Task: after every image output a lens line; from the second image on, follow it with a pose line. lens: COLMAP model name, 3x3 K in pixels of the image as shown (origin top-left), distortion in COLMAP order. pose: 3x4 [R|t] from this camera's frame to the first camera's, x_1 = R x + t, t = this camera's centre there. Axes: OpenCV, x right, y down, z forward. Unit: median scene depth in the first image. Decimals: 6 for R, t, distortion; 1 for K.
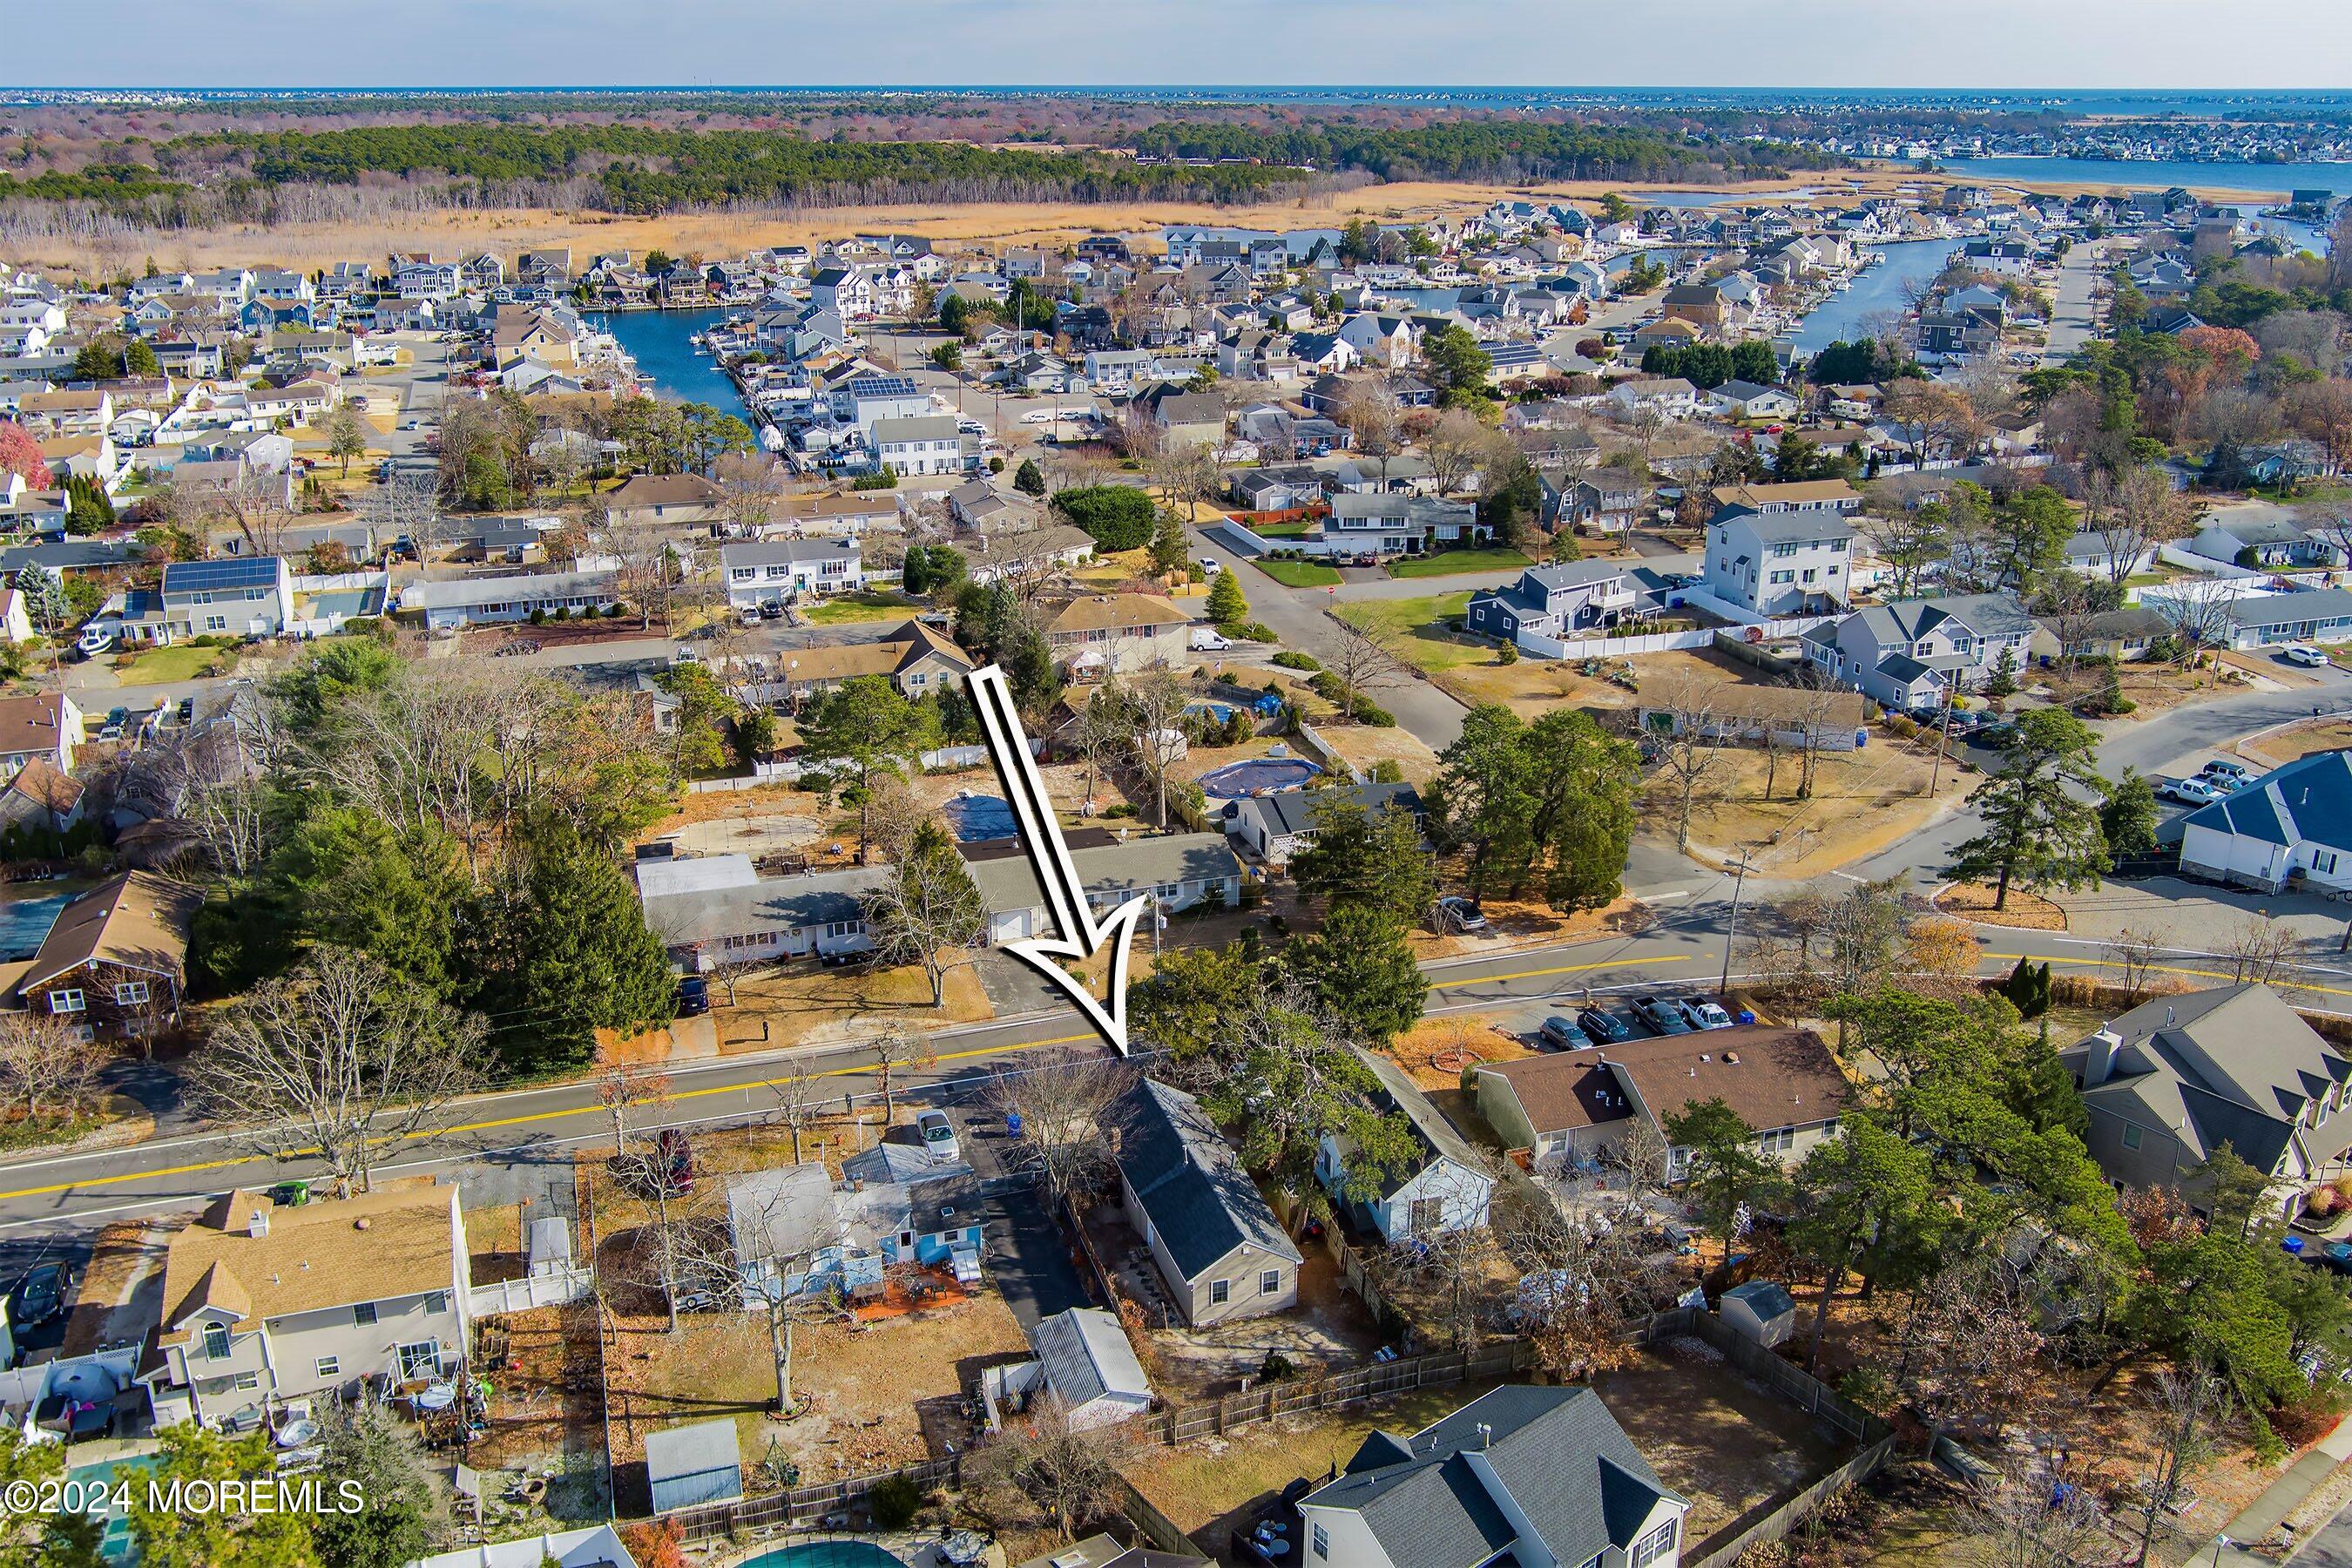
lens RADIAL K [[1898.2, 0, 1176.0], [0, 1898.2, 784.0], [0, 0, 1]] dist [-0.018002, 0.009183]
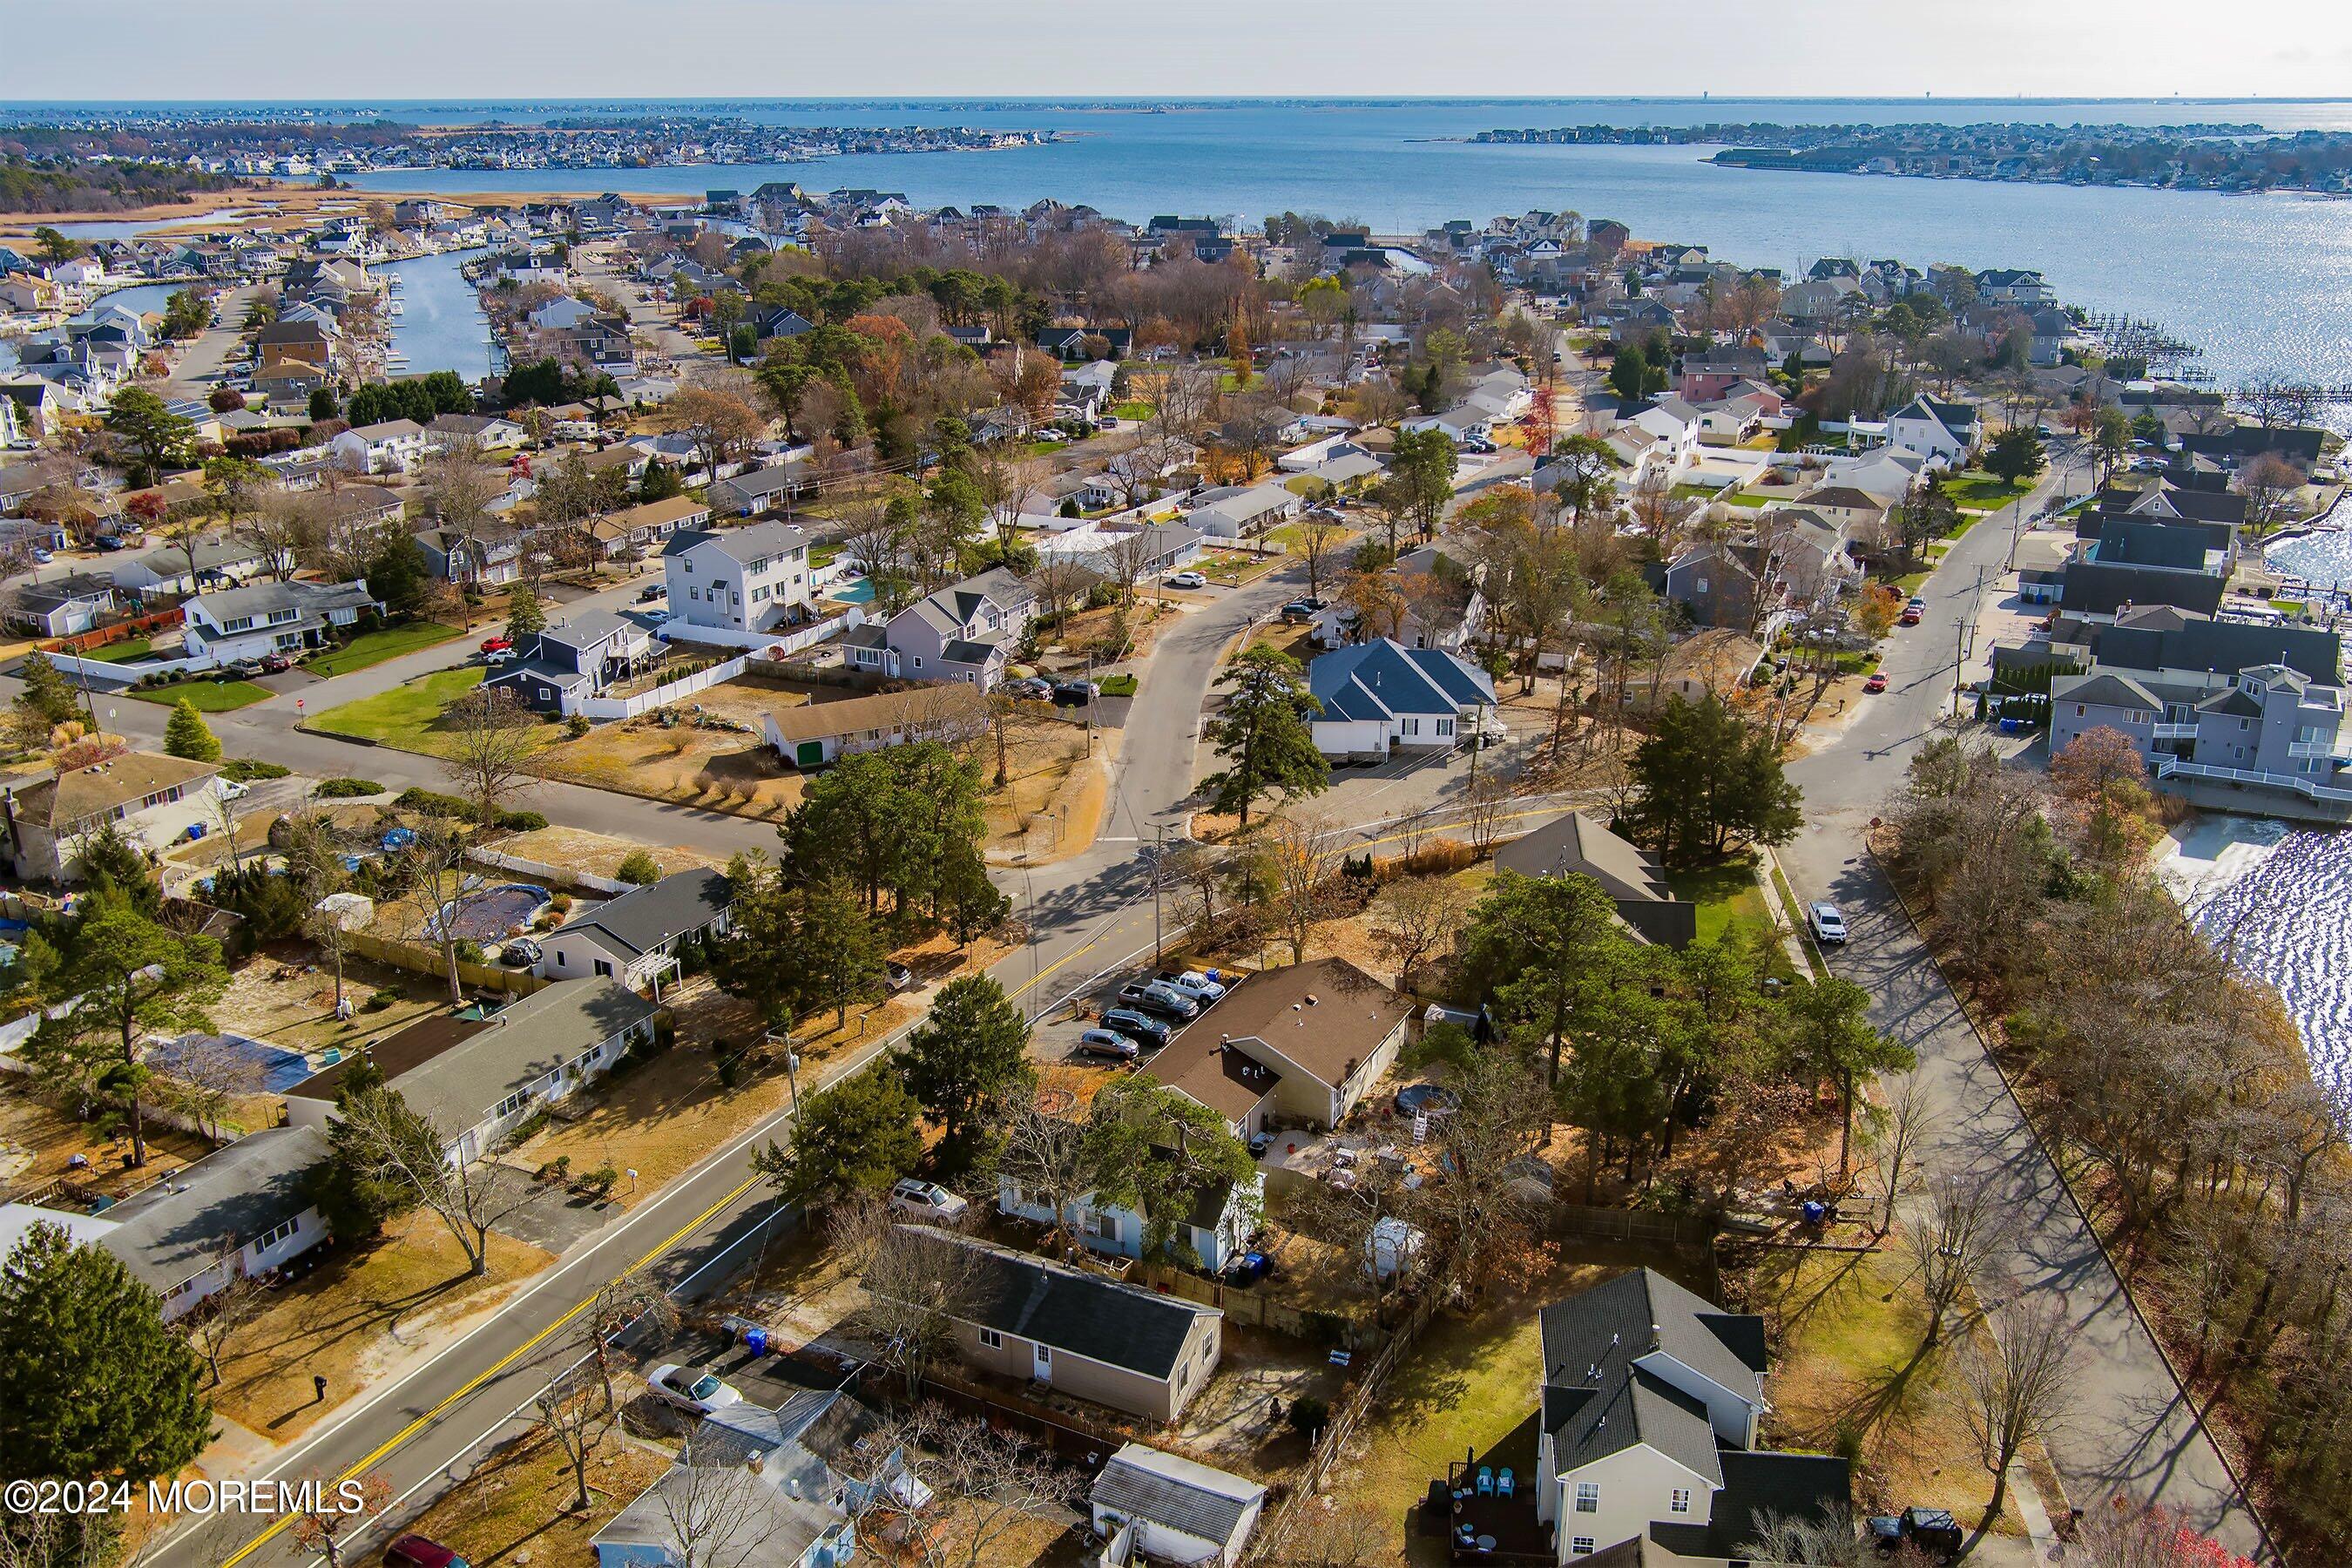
lens RADIAL K [[1956.0, 0, 1176.0], [0, 1956.0, 784.0], [0, 0, 1]] dist [-0.016095, -0.005280]
pose [[0.703870, -0.237744, 0.669362, -0.247274], [0.247547, 0.965352, 0.082565, -0.044673], [-0.665799, 0.107583, 0.738335, 0.106421]]
